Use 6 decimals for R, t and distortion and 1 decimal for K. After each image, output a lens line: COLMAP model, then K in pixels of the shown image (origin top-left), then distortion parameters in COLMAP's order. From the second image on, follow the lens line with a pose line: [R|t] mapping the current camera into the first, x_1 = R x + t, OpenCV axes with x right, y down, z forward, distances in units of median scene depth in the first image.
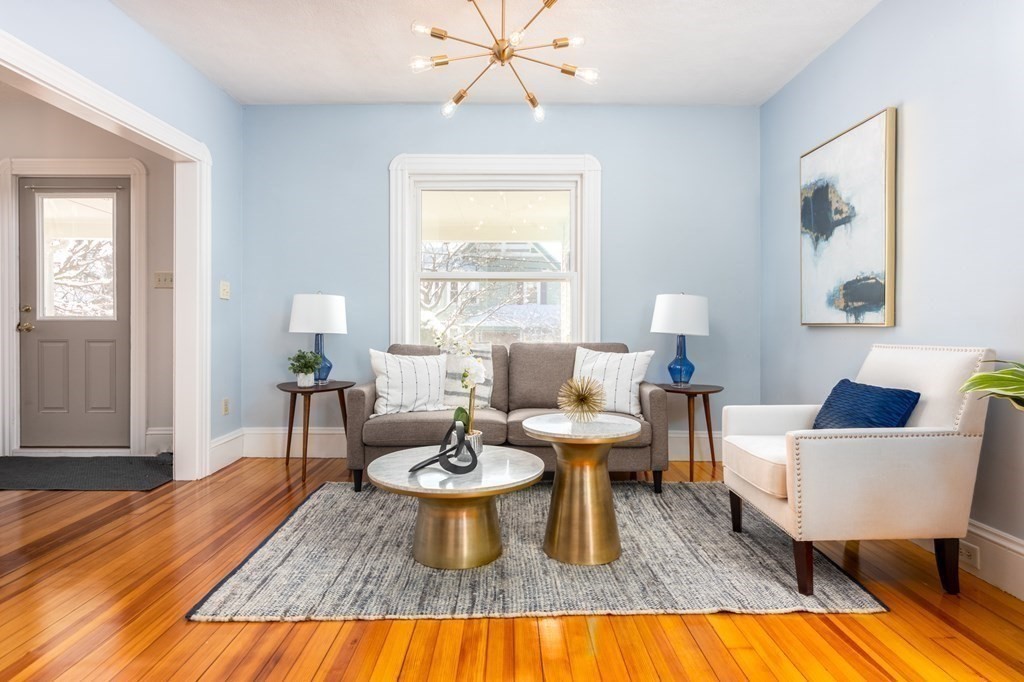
lens RADIAL K [[561.4, 0, 512.4], [0, 561.4, 336.9], [0, 0, 1]] dist [0.017211, 0.000587]
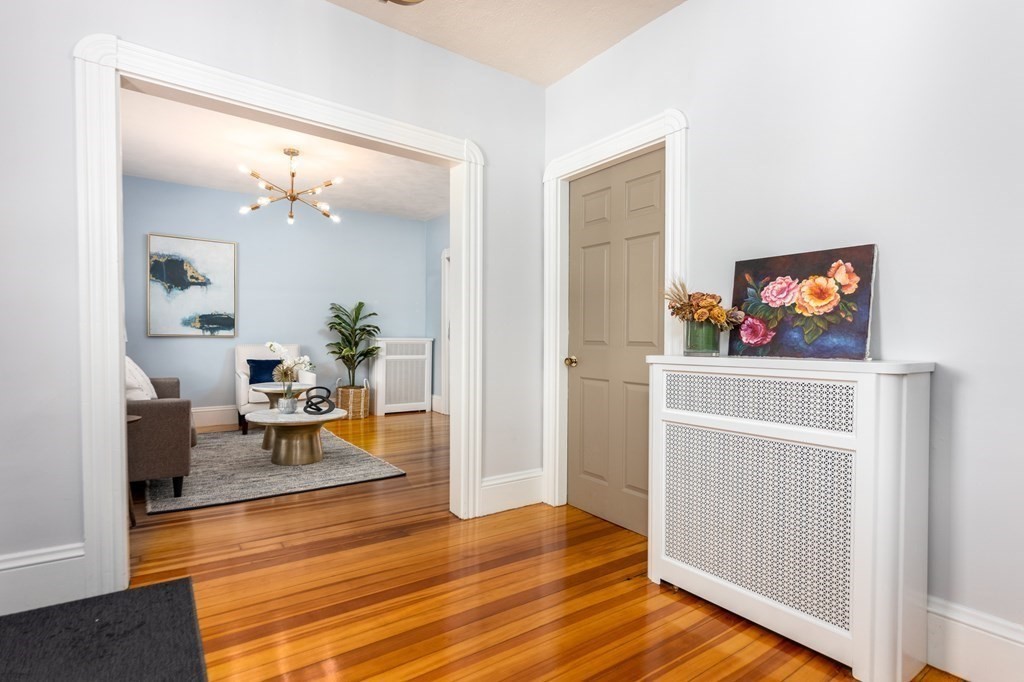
lens RADIAL K [[507.3, 0, 518.3], [0, 507.3, 342.8], [0, 0, 1]] dist [0.000832, -0.000113]
pose [[-0.587967, -0.011537, 0.808803, -1.266170], [0.004347, 0.999839, 0.017422, -0.019289], [-0.808873, 0.013759, -0.587822, 0.951184]]
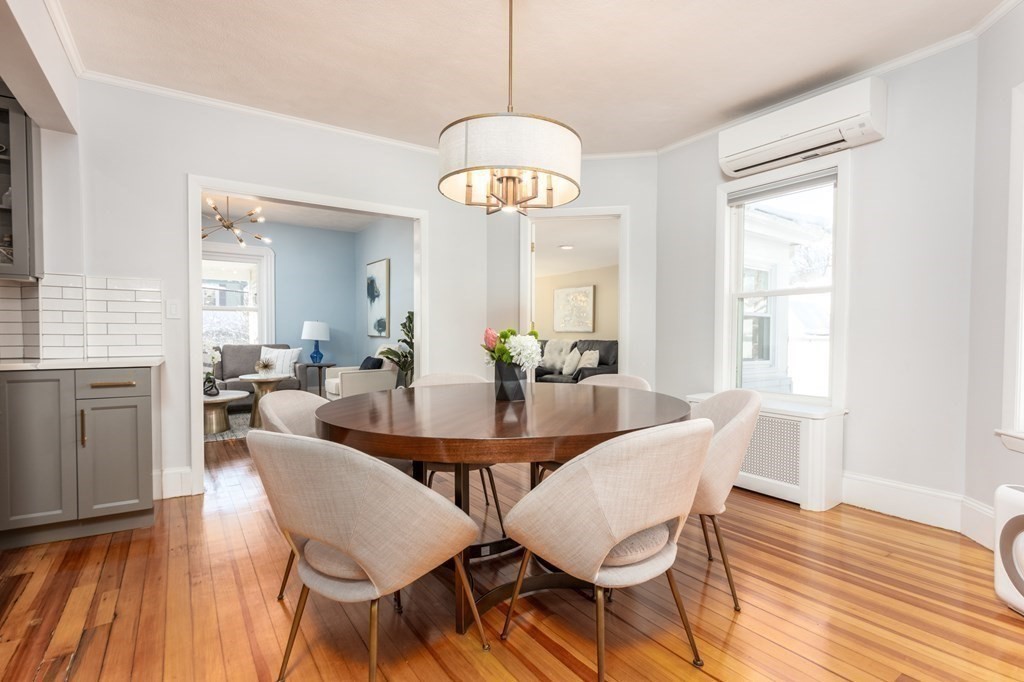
lens RADIAL K [[507.3, 0, 518.3], [0, 507.3, 342.8], [0, 0, 1]] dist [0.000832, -0.000113]
pose [[0.829614, -0.007124, 0.558292, -0.140965], [0.002429, 0.999955, 0.009149, -0.009219], [-0.558332, -0.006234, 0.829594, -1.052673]]
